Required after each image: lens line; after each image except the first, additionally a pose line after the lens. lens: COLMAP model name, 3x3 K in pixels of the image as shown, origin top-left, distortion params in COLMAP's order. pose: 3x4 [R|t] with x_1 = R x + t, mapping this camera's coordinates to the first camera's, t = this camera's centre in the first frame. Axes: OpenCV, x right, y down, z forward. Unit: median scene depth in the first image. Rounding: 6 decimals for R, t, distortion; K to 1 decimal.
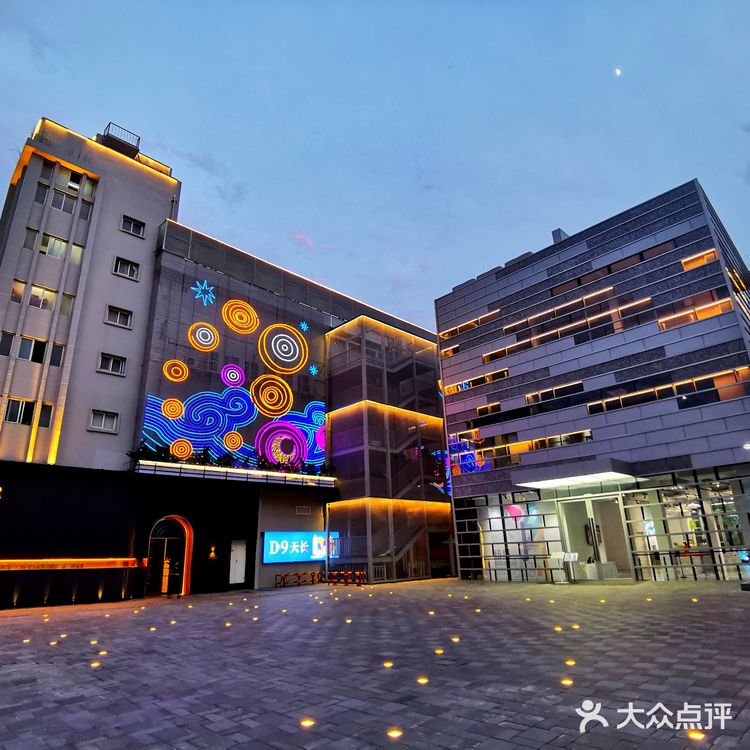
lens RADIAL K [[508.5, 0, 369.4], [0, 508.5, 370.3], [0, 0, 1]] dist [-0.014932, -0.023015]
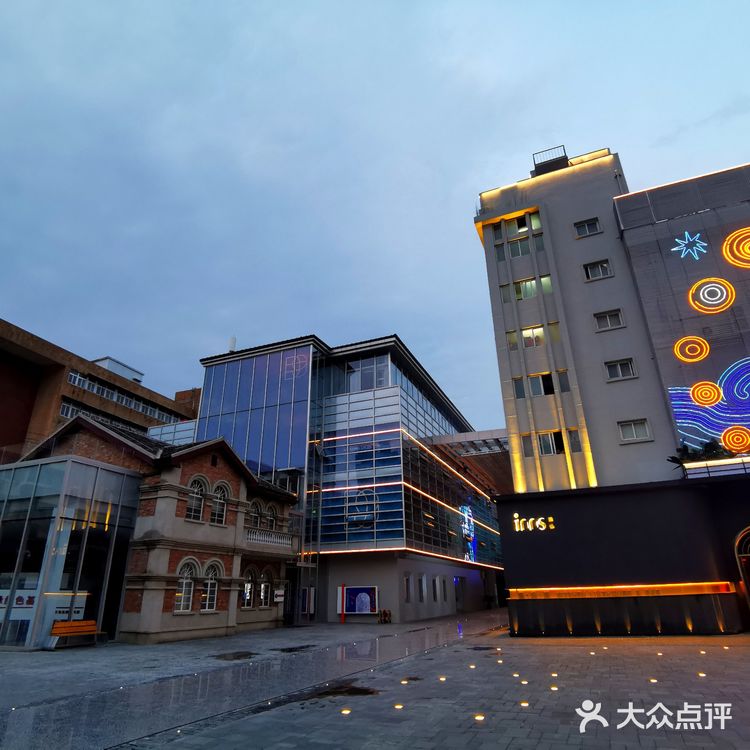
lens RADIAL K [[508.5, 0, 384.5], [0, 508.5, 369.2], [0, 0, 1]] dist [-0.014932, -0.023015]
pose [[0.370641, -0.349355, -0.860567, 0.129278], [0.317248, 0.918453, -0.236217, 0.069913], [0.872914, -0.185462, 0.451248, 0.210228]]
